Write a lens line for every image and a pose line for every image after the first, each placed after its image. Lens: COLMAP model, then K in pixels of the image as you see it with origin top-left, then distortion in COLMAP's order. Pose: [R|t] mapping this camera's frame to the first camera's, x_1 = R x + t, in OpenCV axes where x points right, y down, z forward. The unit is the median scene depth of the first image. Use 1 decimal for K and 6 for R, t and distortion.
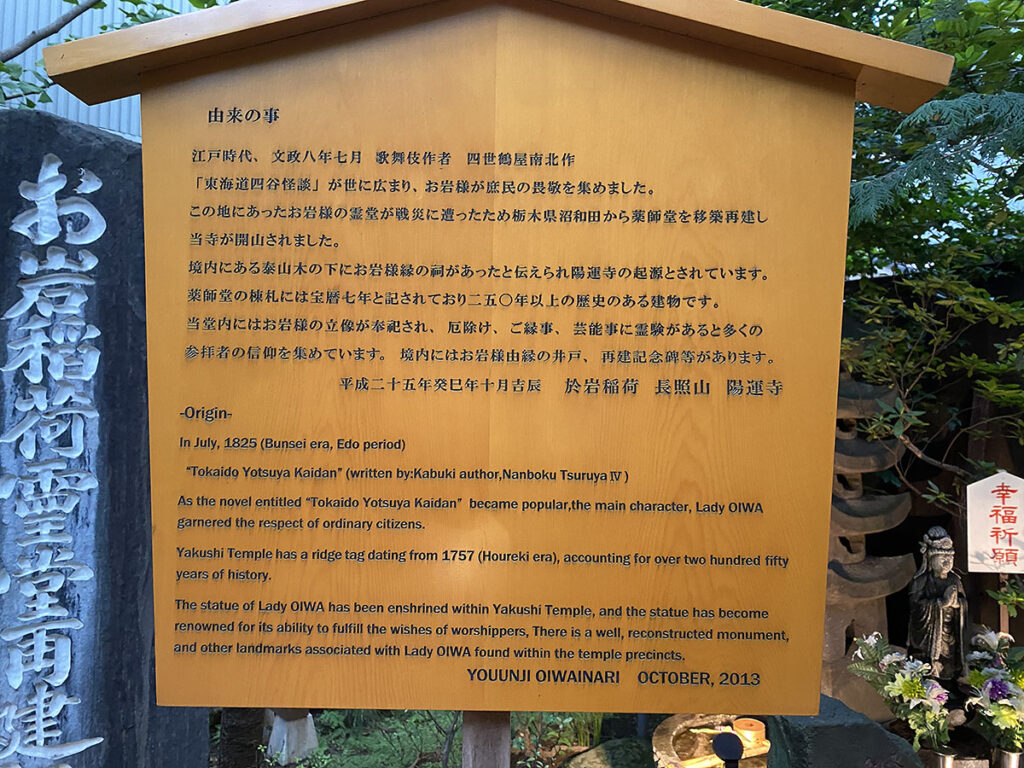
lens RADIAL K [[786.7, 0, 512.0], [0, 786.7, 384.0], [0, 0, 1]] dist [0.049515, -0.065439]
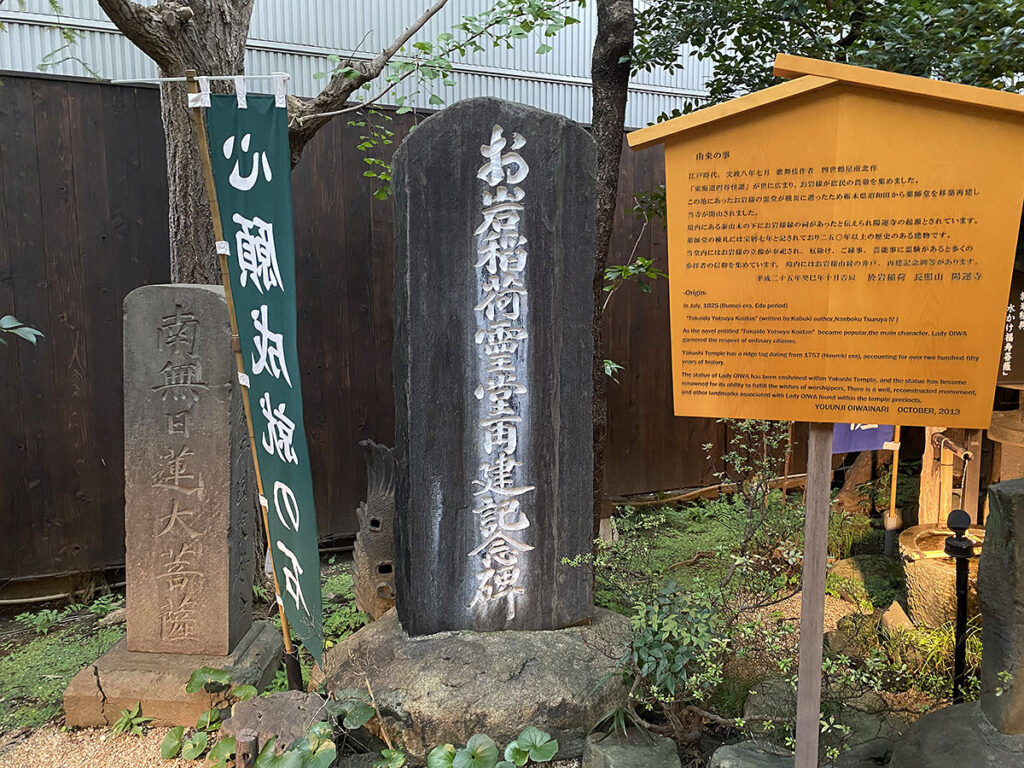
lens RADIAL K [[786.7, 0, 512.0], [0, 786.7, 384.0], [0, 0, 1]] dist [0.049515, -0.065439]
pose [[0.960004, 0.020158, -0.279260, -0.250498], [0.025136, 0.987173, 0.157665, -0.074772], [0.278856, -0.158379, 0.947183, -1.345623]]
